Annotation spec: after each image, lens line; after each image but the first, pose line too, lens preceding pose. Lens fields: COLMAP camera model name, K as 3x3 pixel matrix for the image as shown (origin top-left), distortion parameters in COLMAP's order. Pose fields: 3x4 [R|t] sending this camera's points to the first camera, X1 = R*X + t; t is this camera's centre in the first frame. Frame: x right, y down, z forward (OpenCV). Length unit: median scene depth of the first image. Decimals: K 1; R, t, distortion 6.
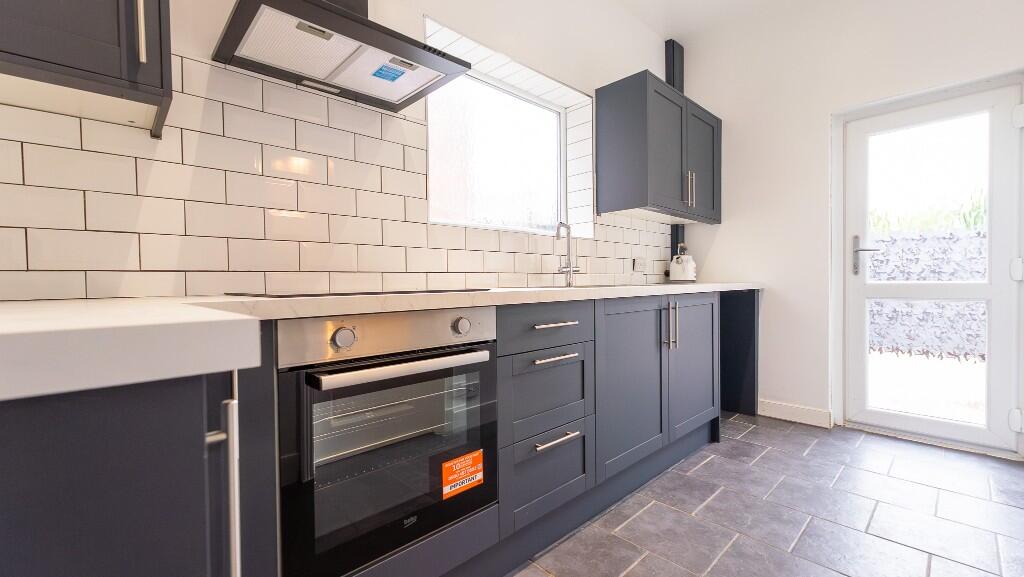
lens RADIAL K [[430.5, 0, 510.8], [0, 430.5, 288.7], [0, 0, 1]] dist [0.003467, -0.001152]
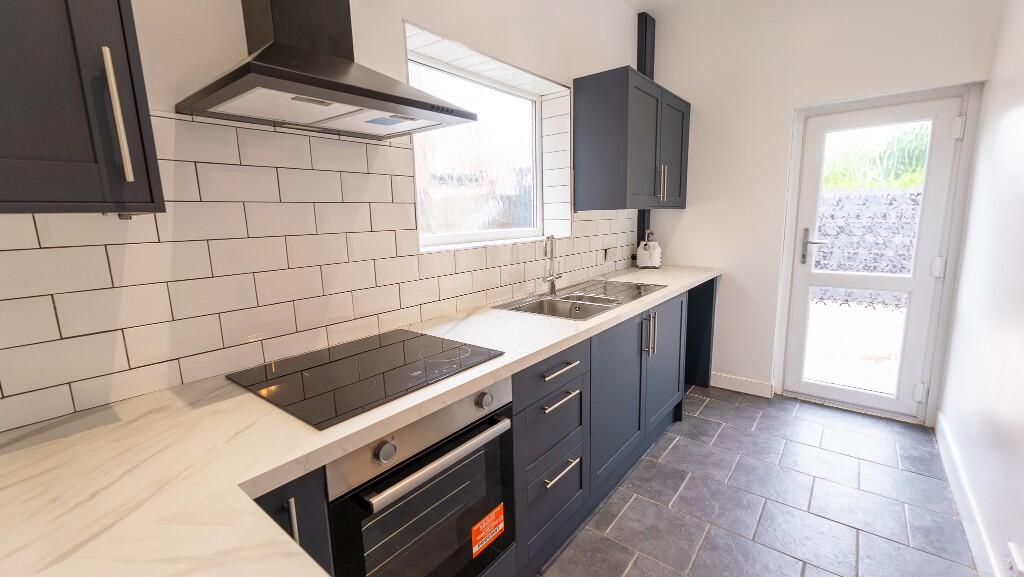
lens RADIAL K [[430.5, 0, 510.8], [0, 430.5, 287.8], [0, 0, 1]] dist [0.003467, -0.001152]
pose [[0.991284, -0.036059, 0.126712, -0.105246], [0.016576, 0.988308, 0.151568, -0.203677], [-0.130696, -0.148147, 0.980291, 0.018298]]
